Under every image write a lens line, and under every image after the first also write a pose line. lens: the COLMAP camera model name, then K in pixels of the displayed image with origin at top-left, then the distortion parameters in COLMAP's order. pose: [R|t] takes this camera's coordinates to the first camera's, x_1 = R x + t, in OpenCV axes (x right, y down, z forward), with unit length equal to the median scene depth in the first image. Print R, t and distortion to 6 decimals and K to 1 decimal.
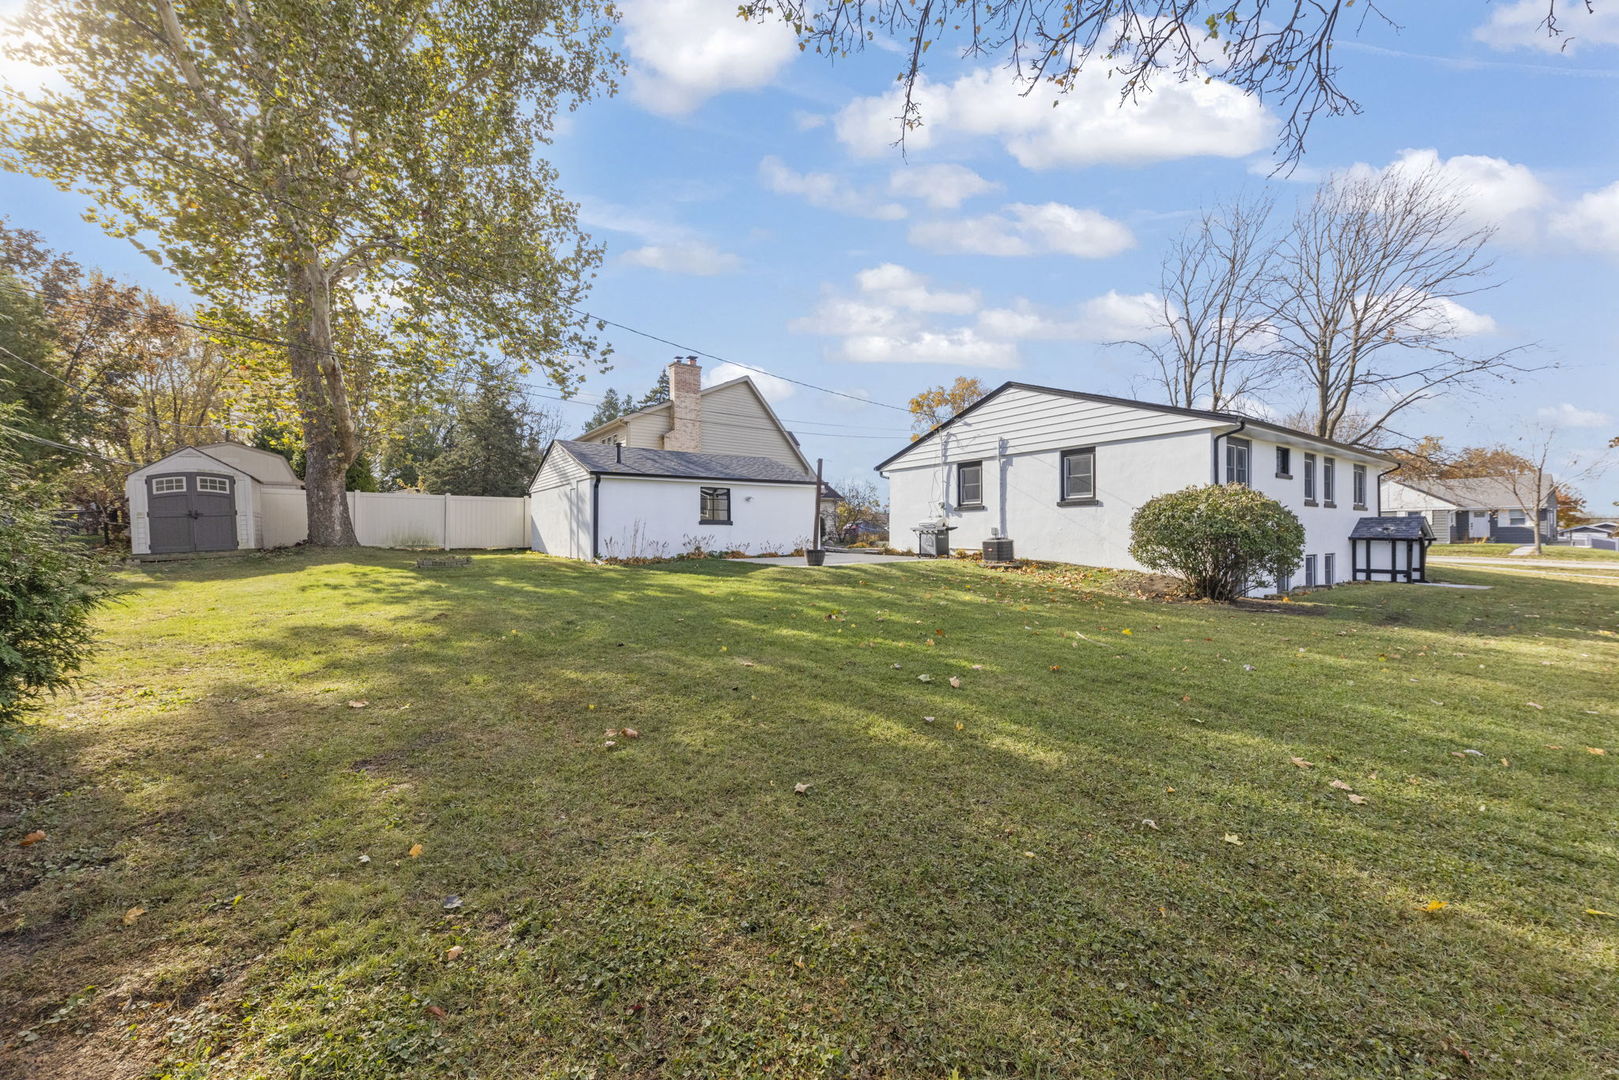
lens RADIAL K [[623.4, 0, 814.8], [0, 623.4, 527.6], [0, 0, 1]] dist [0.023608, -0.011348]
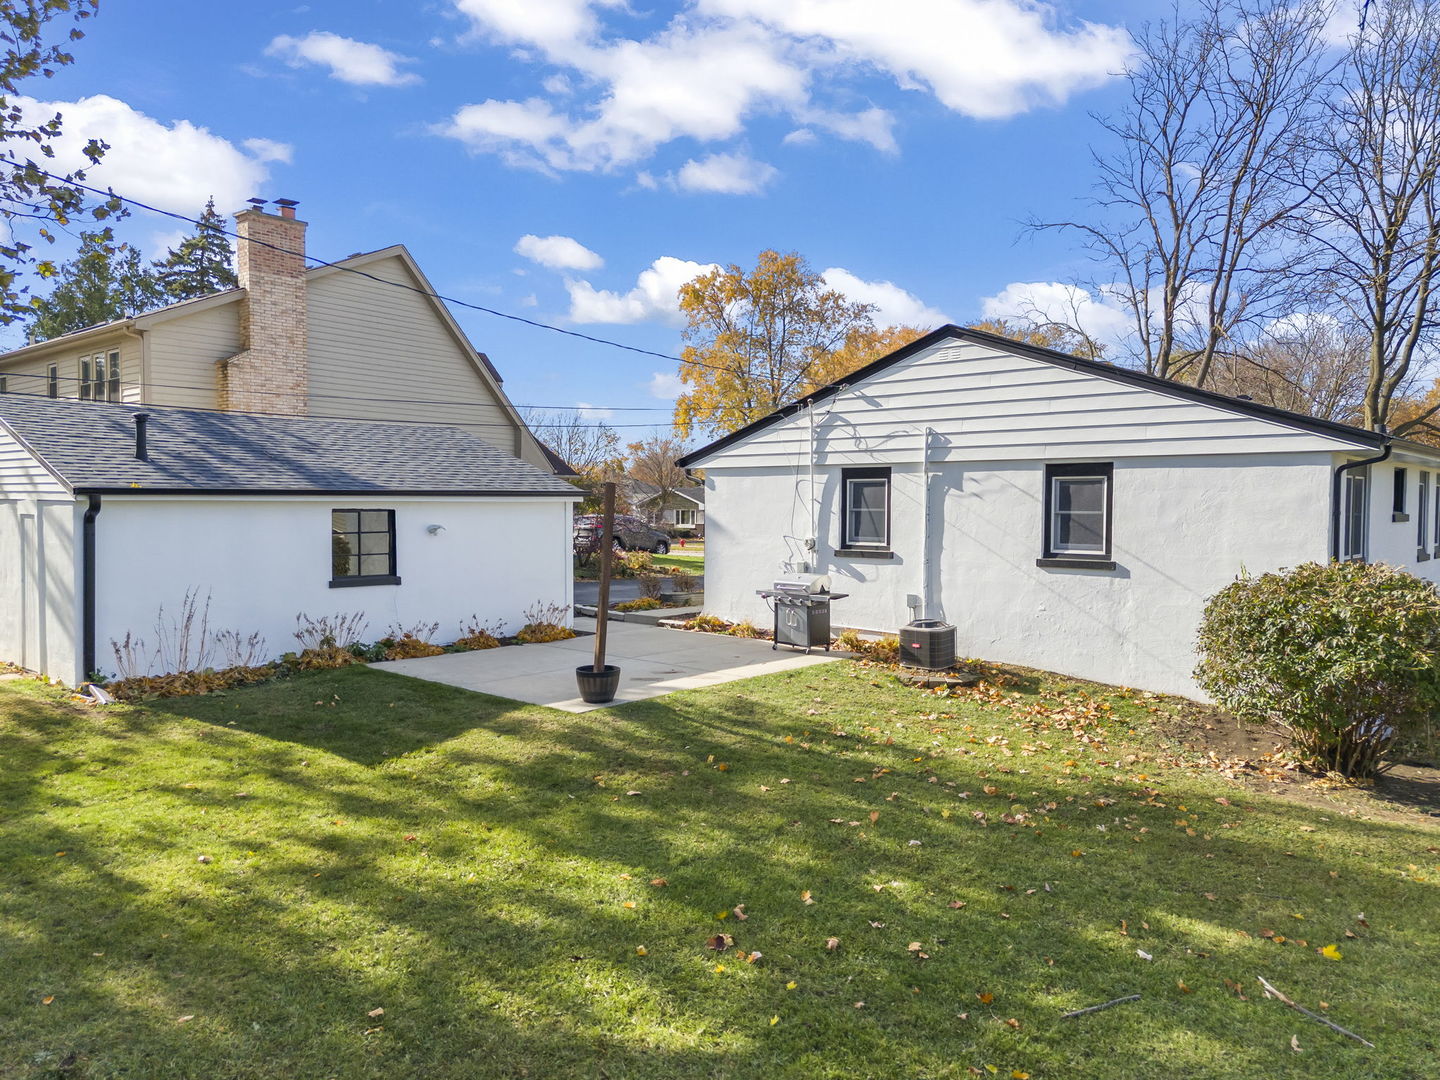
lens RADIAL K [[1066.0, 0, 724.9], [0, 1066.0, 535.2], [0, 0, 1]] dist [0.075590, -0.052248]
pose [[0.976580, 0.005843, 0.215075, -0.067963], [-0.015441, 0.998957, 0.042974, -0.086810], [-0.214599, -0.045288, 0.975652, 0.135919]]
